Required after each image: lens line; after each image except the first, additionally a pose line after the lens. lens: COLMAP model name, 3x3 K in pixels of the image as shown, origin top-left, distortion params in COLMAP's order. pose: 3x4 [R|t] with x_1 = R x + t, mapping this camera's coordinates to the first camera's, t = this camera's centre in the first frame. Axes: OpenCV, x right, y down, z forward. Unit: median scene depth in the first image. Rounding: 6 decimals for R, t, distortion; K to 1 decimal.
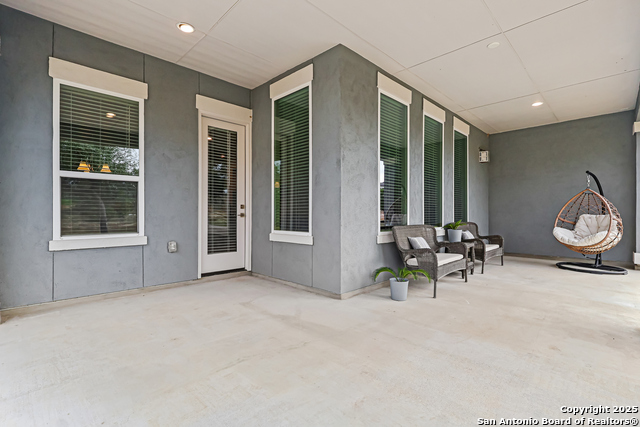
lens RADIAL K [[299.7, 0, 318.6], [0, 299.7, 216.3], [0, 0, 1]] dist [-0.001478, -0.000194]
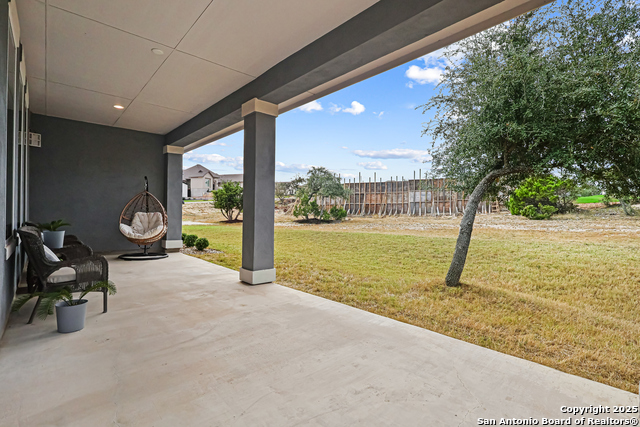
lens RADIAL K [[299.7, 0, 318.6], [0, 299.7, 216.3], [0, 0, 1]] dist [-0.001478, -0.000194]
pose [[0.041496, -0.008998, 0.999098, -0.386065], [-0.004749, 0.999946, 0.009203, -0.005910], [-0.999127, -0.005127, 0.041451, 0.338234]]
